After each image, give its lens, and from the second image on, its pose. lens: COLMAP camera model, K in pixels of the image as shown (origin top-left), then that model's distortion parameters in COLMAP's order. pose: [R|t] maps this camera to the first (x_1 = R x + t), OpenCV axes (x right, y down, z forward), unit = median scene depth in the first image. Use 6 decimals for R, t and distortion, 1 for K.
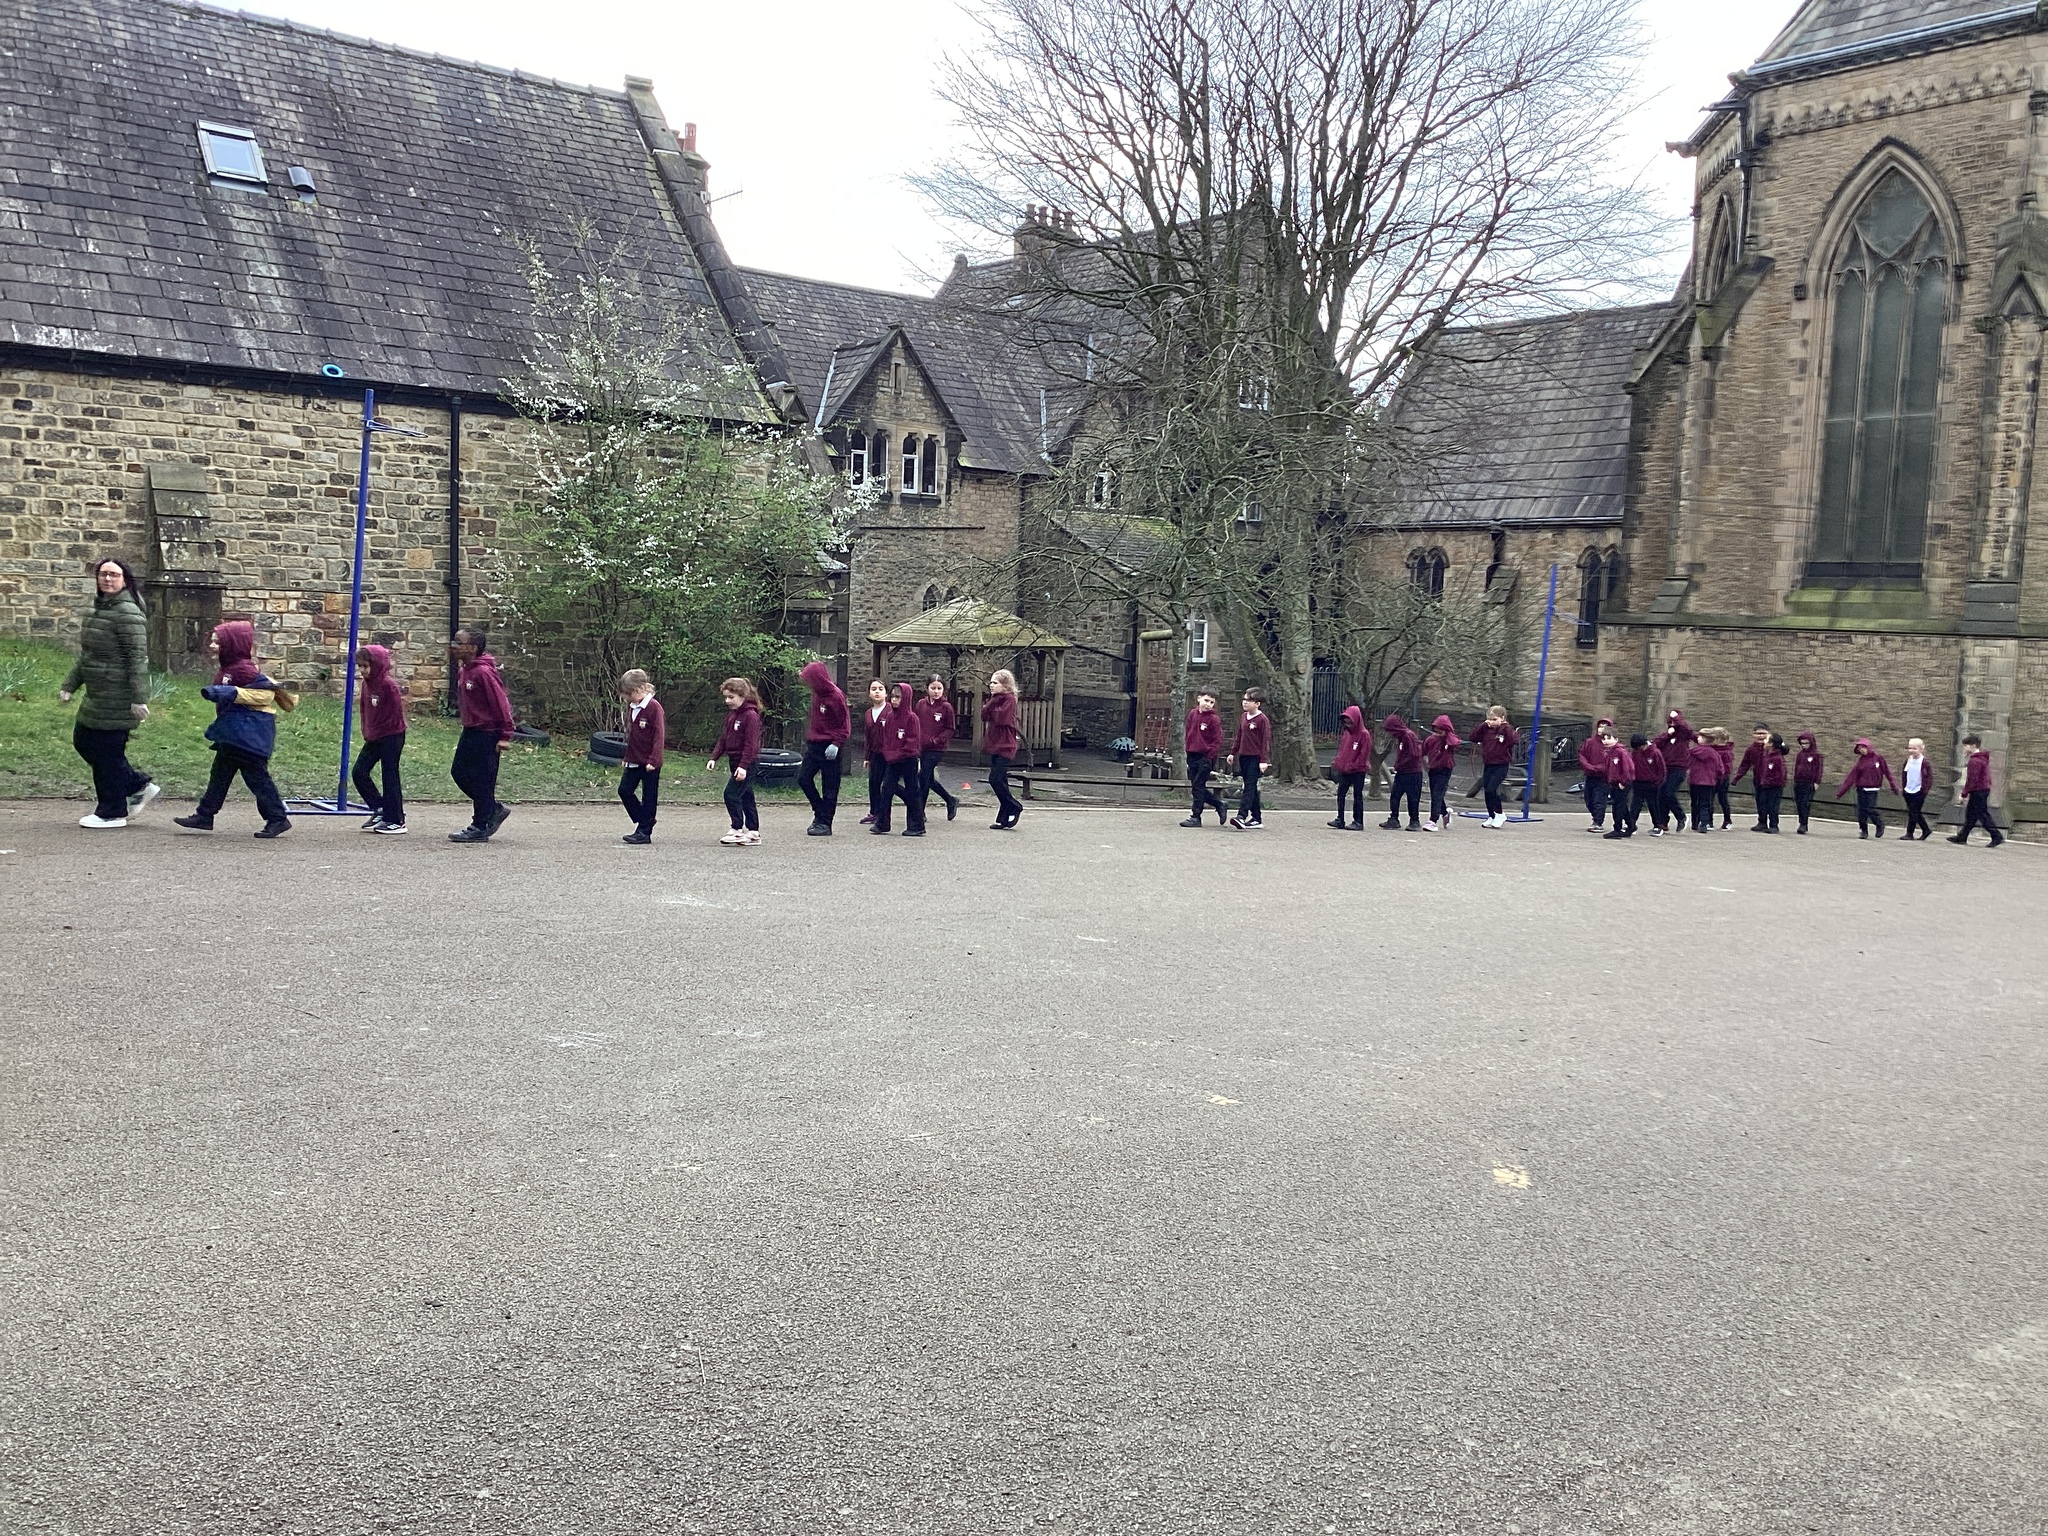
lens RADIAL K [[1830.0, 0, 1015.4], [0, 1830.0, 778.7], [0, 0, 1]] dist [0.136232, -0.207488]
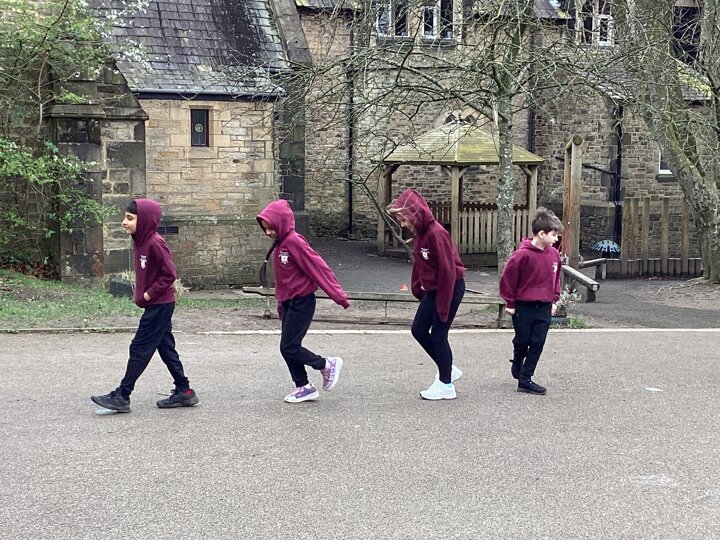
lens RADIAL K [[1181.5, 0, 361.2], [0, 1181.5, 271.2], [0, 0, 1]] dist [0.116751, 0.032958]
pose [[0.965325, -0.000448, -0.261052, 0.212876], [0.002151, 0.999978, 0.006241, -0.016779], [0.261043, -0.006586, 0.965305, 0.488914]]
